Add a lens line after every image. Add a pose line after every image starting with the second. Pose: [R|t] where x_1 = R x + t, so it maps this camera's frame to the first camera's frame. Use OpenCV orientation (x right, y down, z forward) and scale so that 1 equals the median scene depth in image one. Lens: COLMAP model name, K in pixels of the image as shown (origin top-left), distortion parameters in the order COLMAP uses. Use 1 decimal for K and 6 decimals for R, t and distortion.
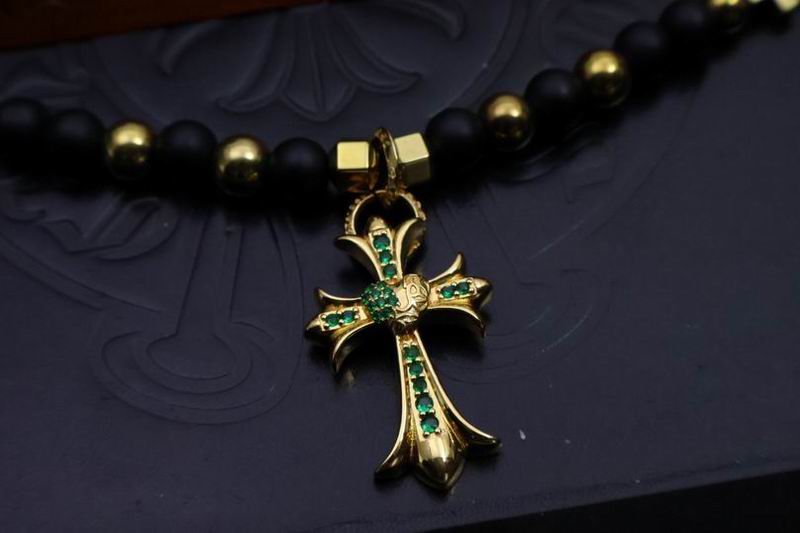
lens RADIAL K [[1320.5, 0, 400.0], [0, 1320.5, 266.5], [0, 0, 1]] dist [0.026526, -0.186885]
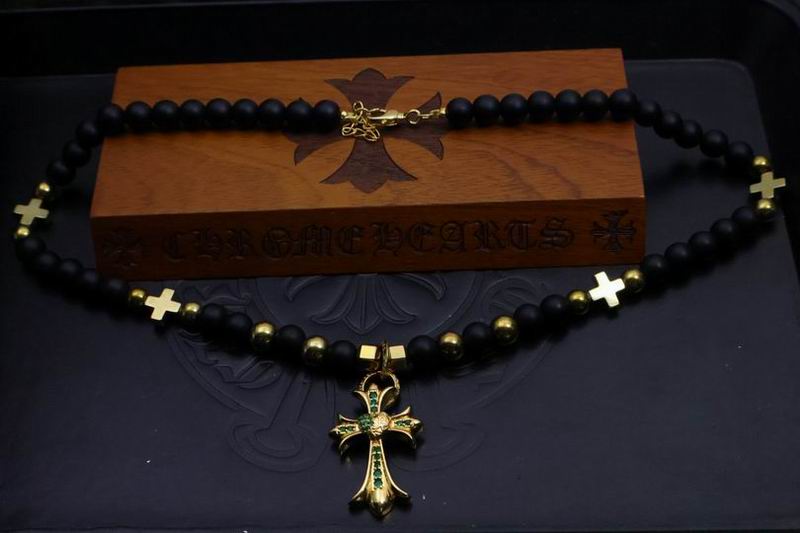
lens RADIAL K [[1320.5, 0, 400.0], [0, 1320.5, 266.5], [0, 0, 1]] dist [0.026526, -0.186885]
pose [[0.981532, 0.116468, -0.151757, 0.313430], [-0.139630, 0.978439, -0.152186, 0.091418], [0.130760, 0.170565, 0.976632, -1.022244]]
